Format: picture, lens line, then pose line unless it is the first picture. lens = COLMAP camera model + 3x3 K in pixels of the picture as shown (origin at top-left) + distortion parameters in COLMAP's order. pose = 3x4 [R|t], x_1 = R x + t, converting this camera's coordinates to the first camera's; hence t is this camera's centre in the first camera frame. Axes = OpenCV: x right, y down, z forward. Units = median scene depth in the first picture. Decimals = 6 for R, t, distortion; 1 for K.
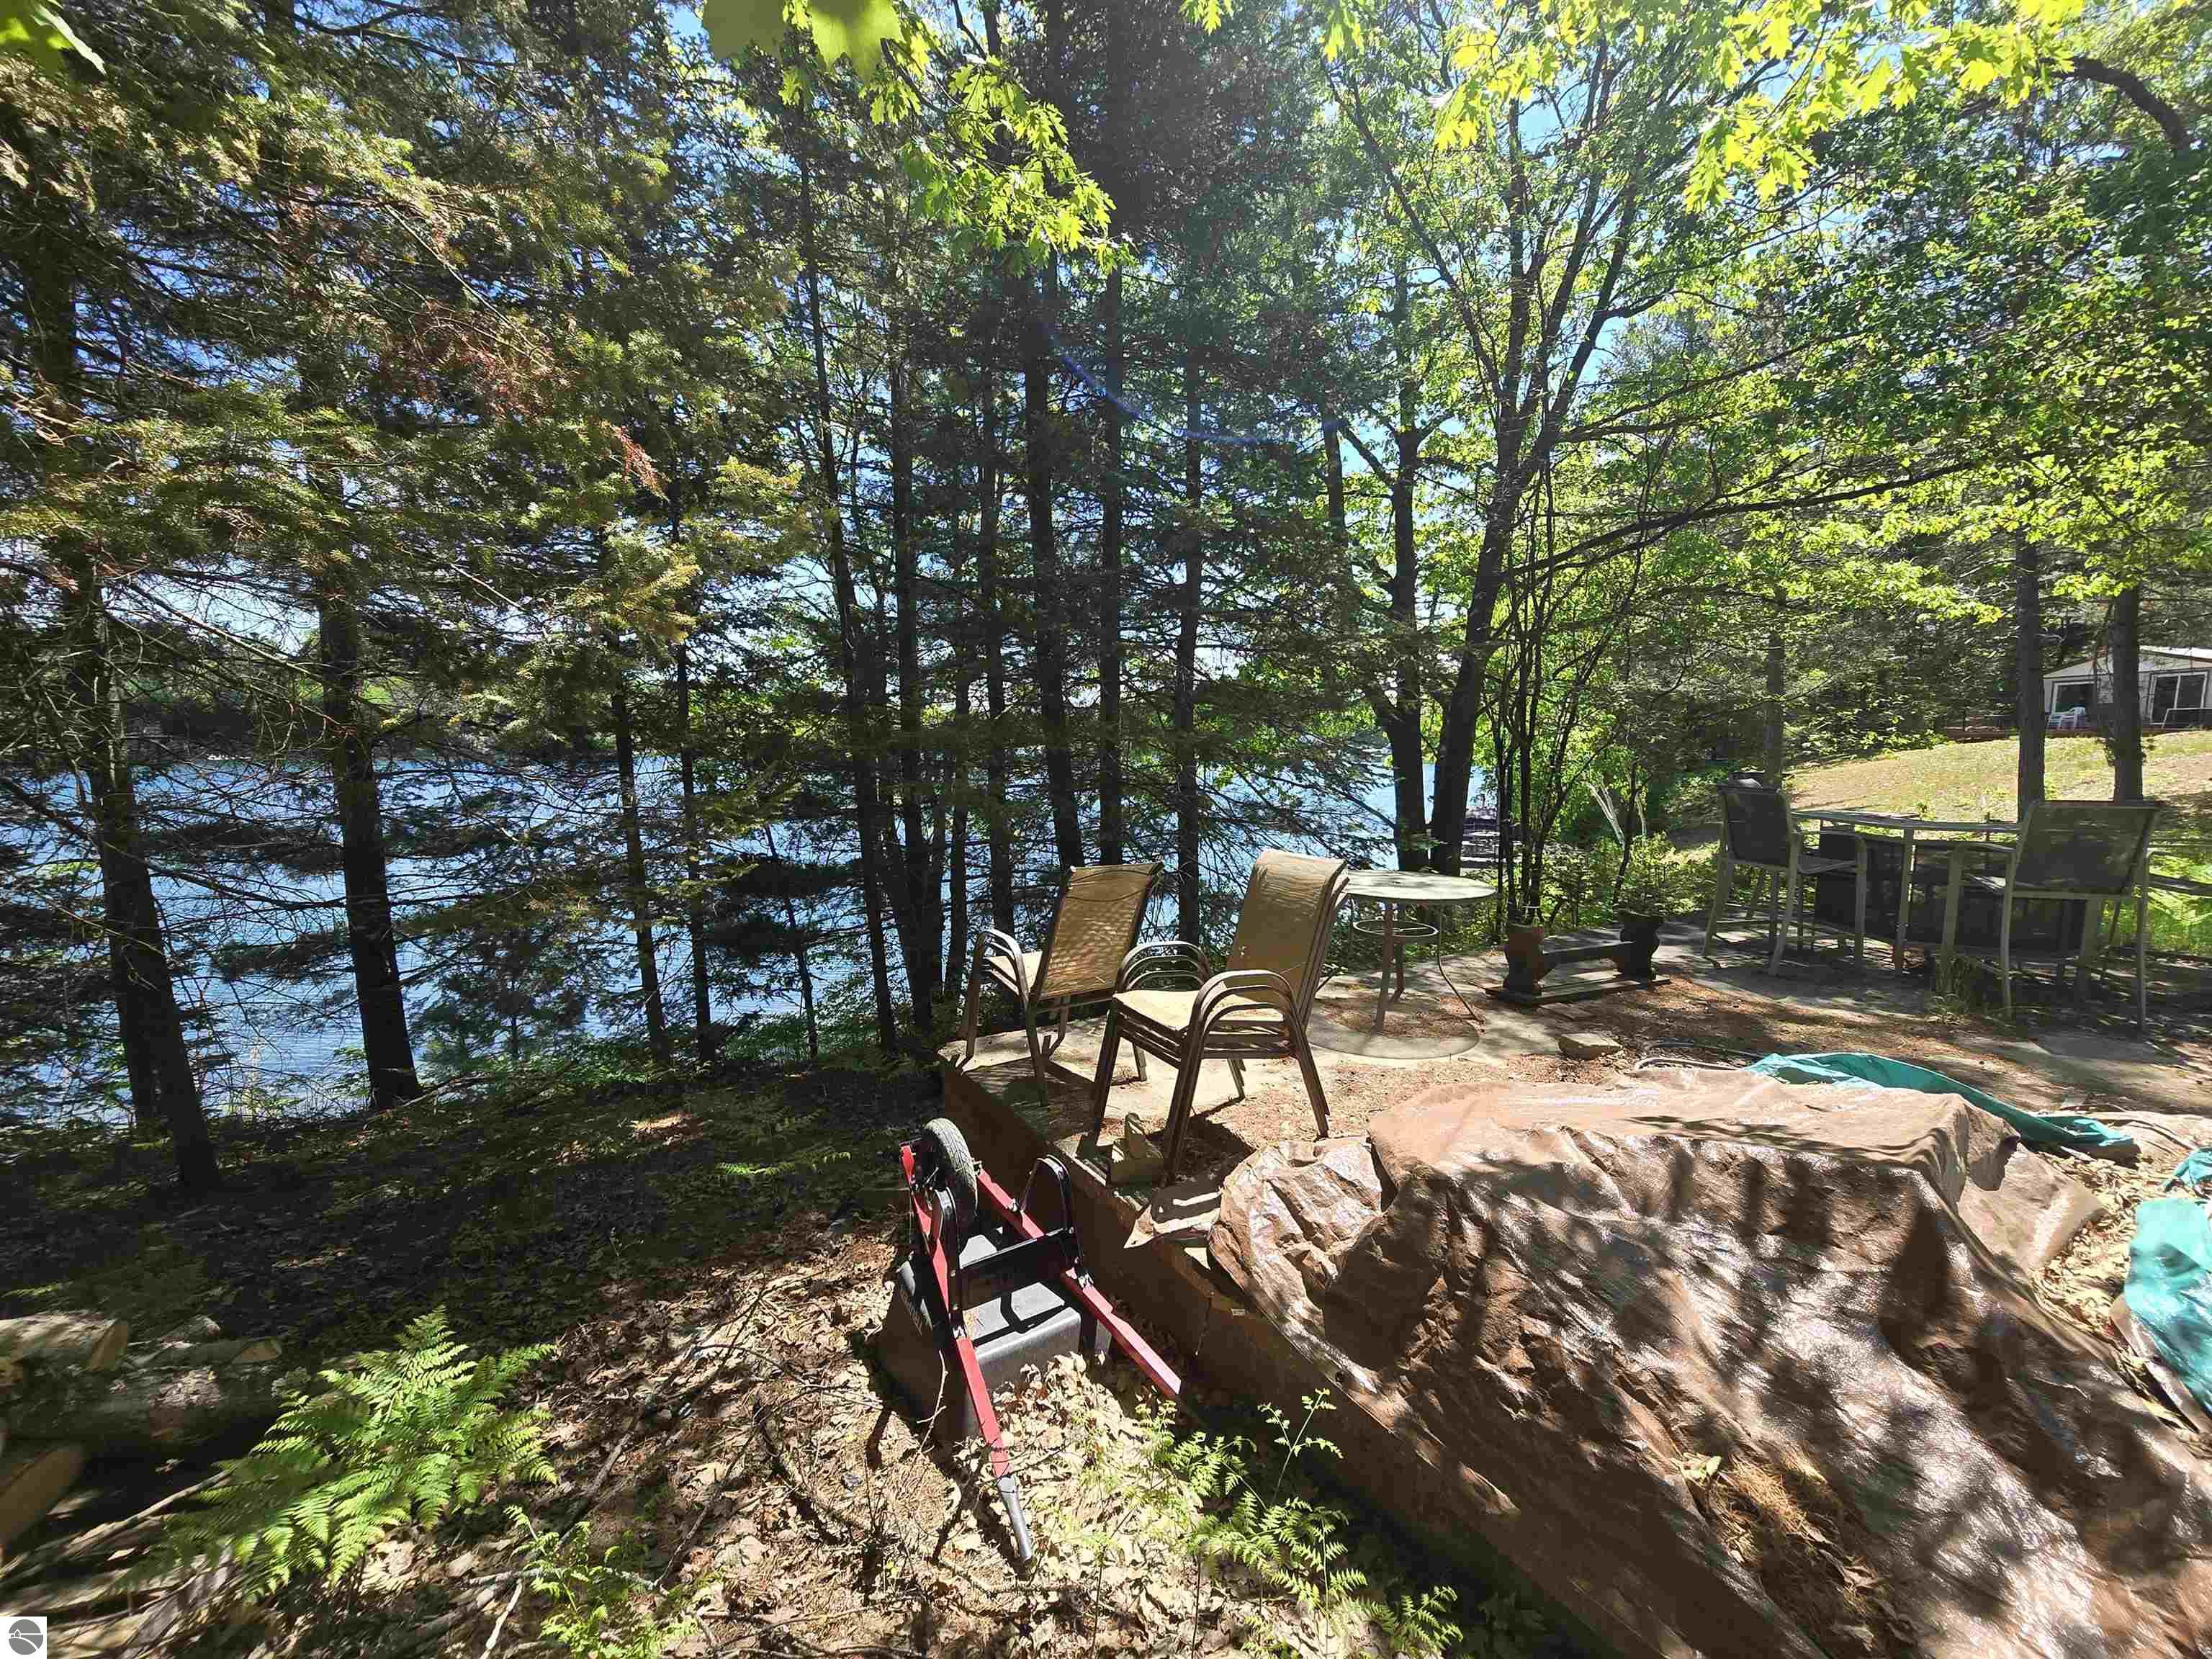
lens RADIAL K [[910.9, 0, 1100.9], [0, 910.9, 821.1], [0, 0, 1]] dist [-0.018477, 0.000039]
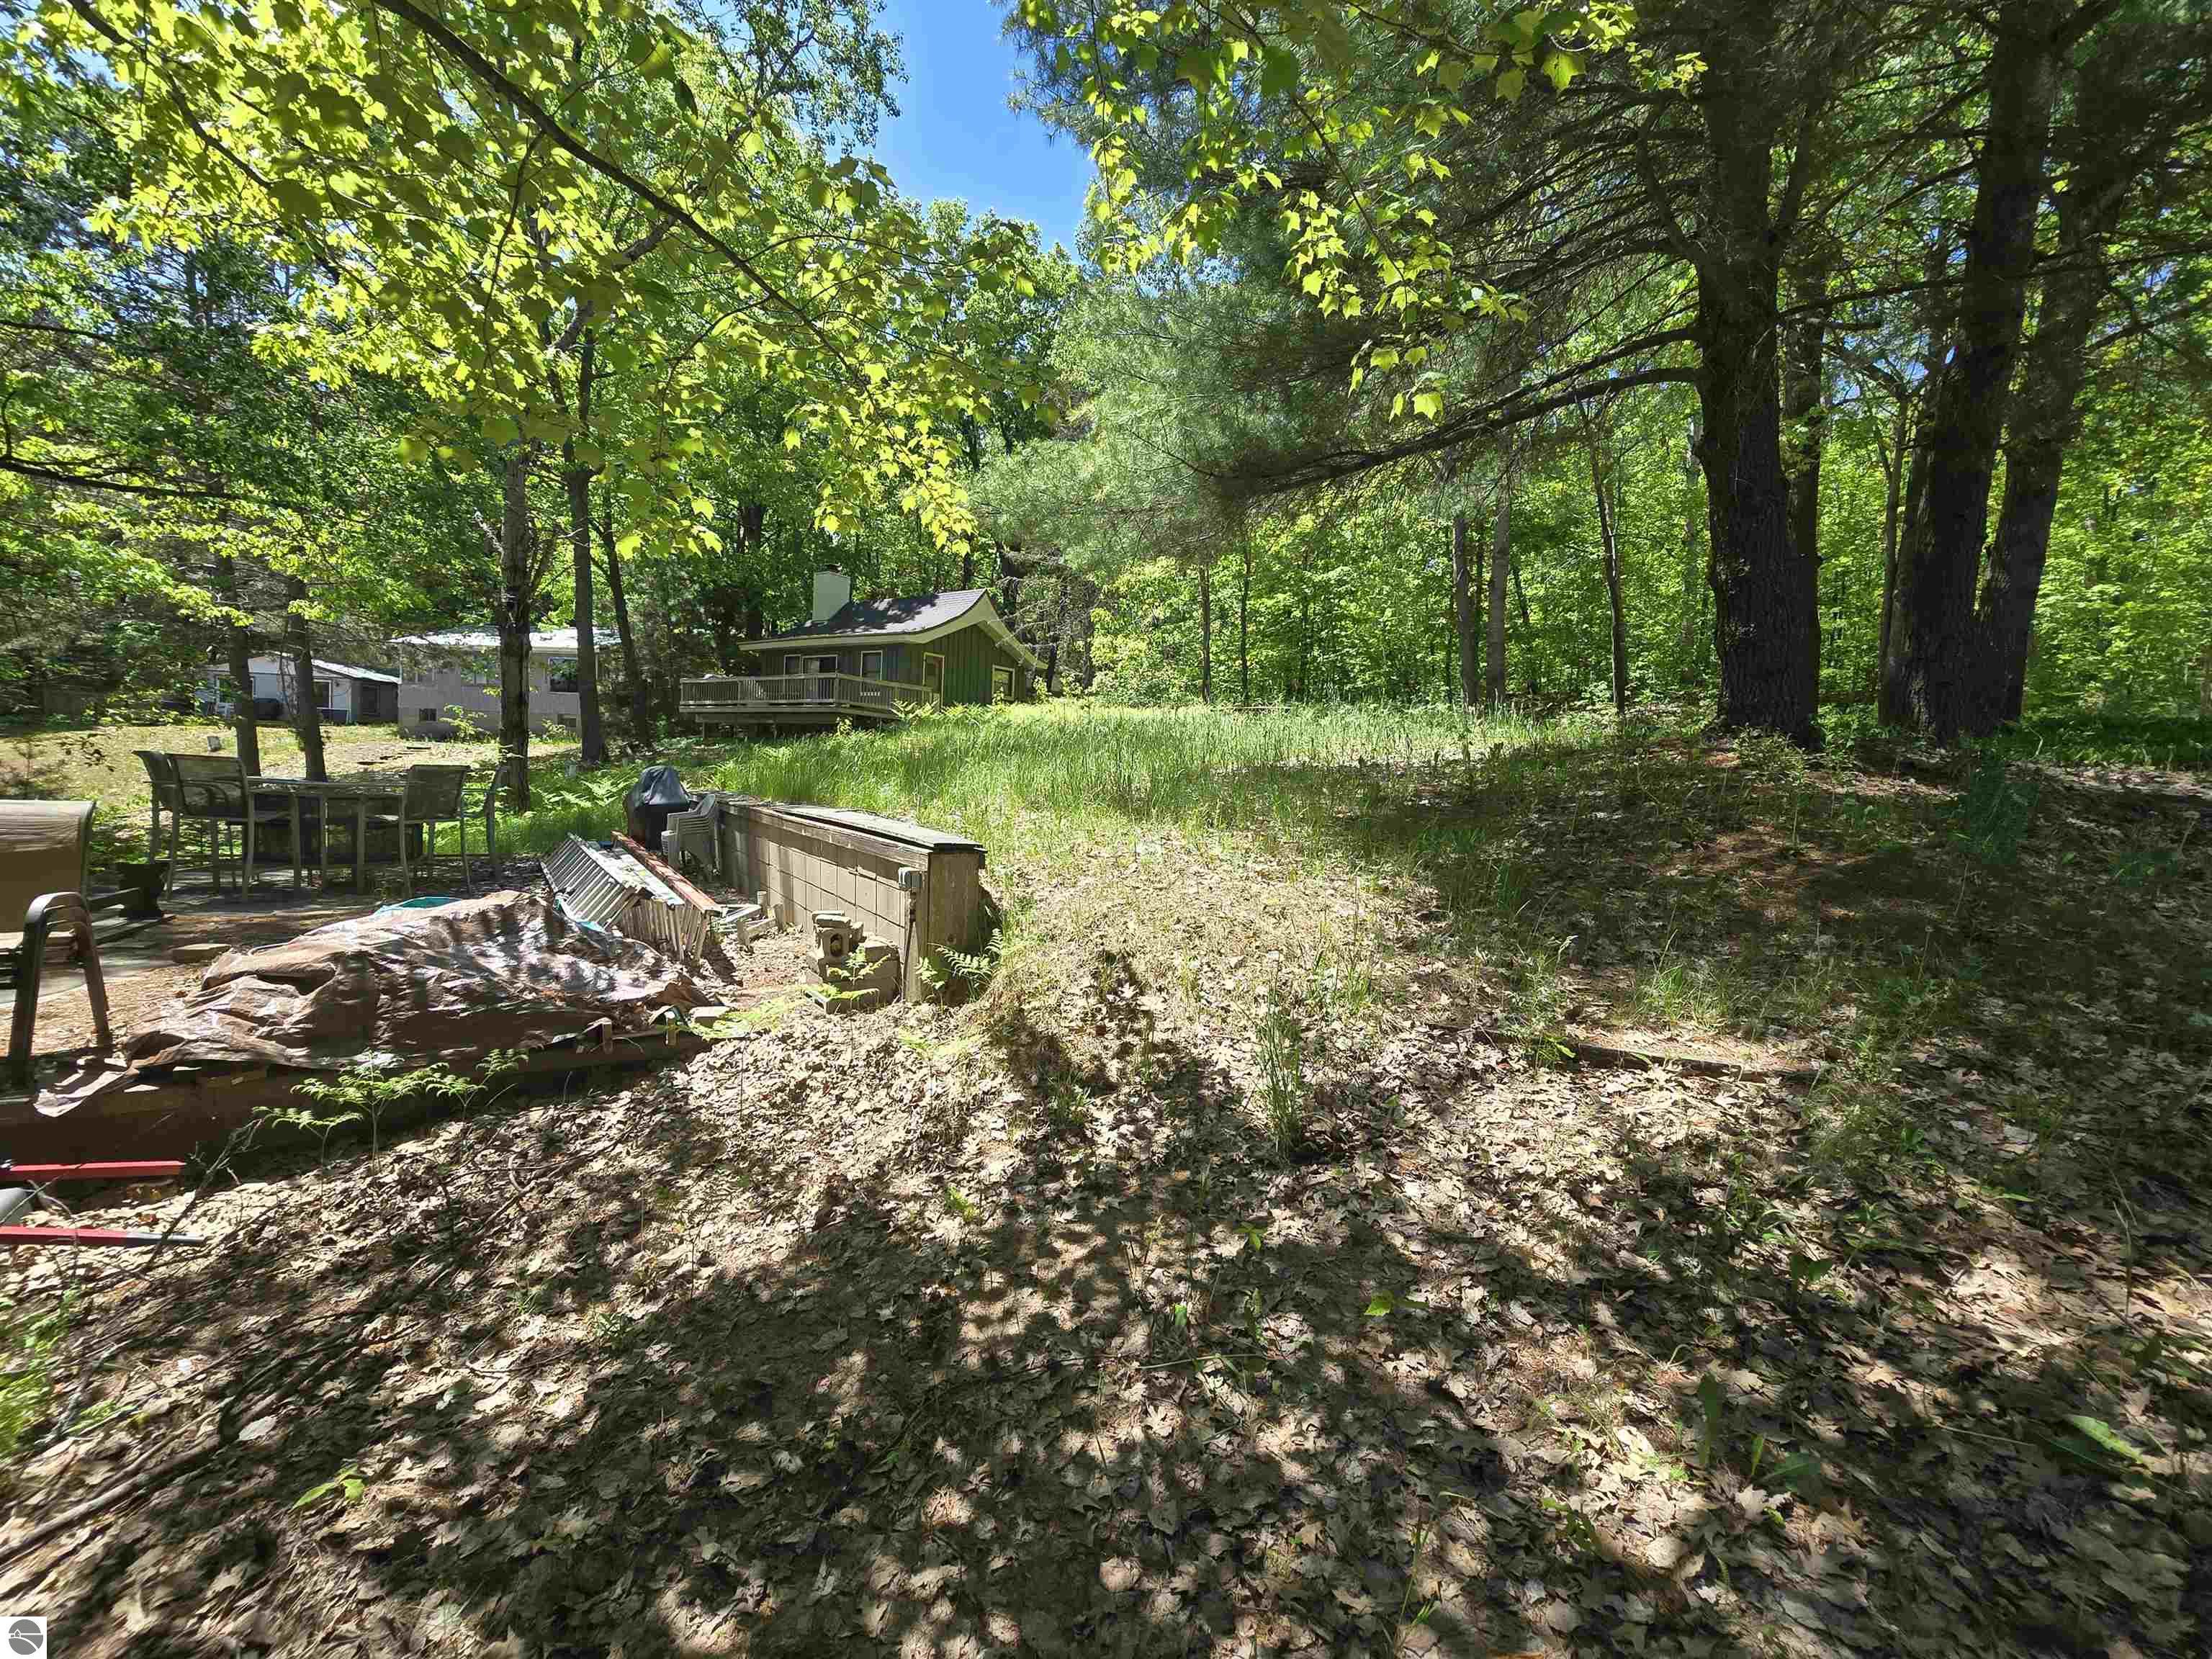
lens RADIAL K [[910.9, 0, 1100.9], [0, 910.9, 821.1], [0, 0, 1]] dist [-0.018477, 0.000039]
pose [[-0.073883, -0.044037, 0.996294, -0.551233], [0.022264, 0.998703, 0.045795, 0.025793], [-0.997018, 0.025565, -0.072807, -0.135662]]
